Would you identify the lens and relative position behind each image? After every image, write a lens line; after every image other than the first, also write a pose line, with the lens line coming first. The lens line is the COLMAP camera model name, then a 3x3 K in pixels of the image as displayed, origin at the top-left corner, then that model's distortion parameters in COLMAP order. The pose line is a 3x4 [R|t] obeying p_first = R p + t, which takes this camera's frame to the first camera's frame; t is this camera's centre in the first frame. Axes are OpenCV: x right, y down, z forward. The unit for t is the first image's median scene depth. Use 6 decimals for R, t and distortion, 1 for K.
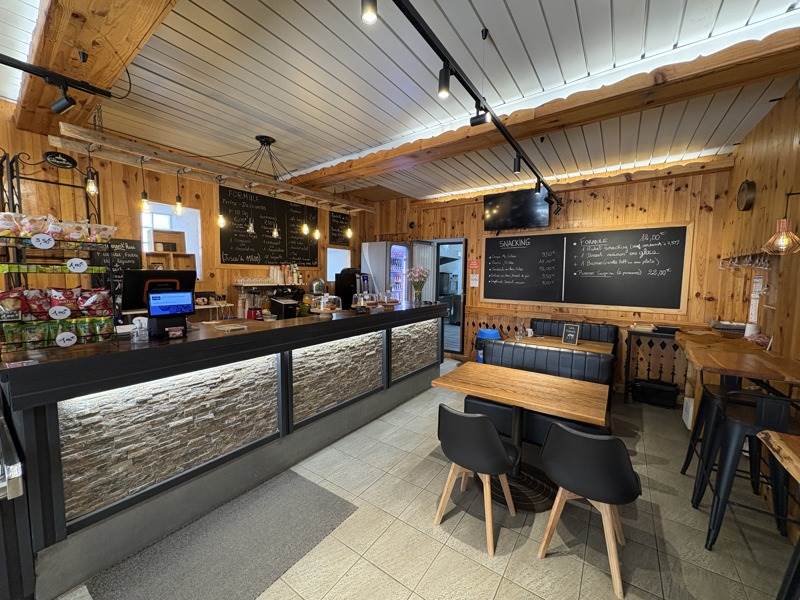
lens RADIAL K [[314.8, 0, 402.1], [0, 314.8, 299.8], [0, 0, 1]] dist [-0.000771, -0.000132]
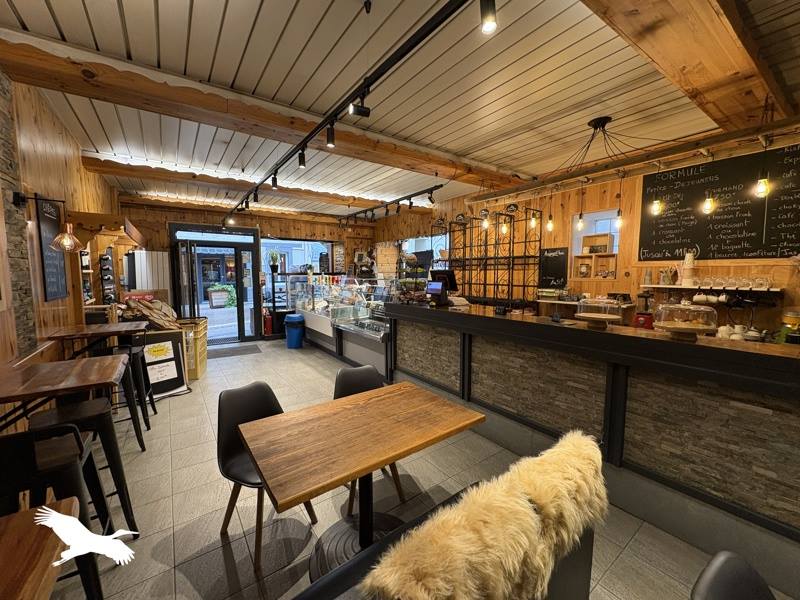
lens RADIAL K [[314.8, 0, 402.1], [0, 314.8, 299.8], [0, 0, 1]] dist [-0.000771, -0.000132]
pose [[-0.316744, 0.071378, -0.945822, 0.532876], [-0.077870, 0.991842, 0.100928, -0.044875], [0.945309, 0.105619, -0.308601, 0.673580]]
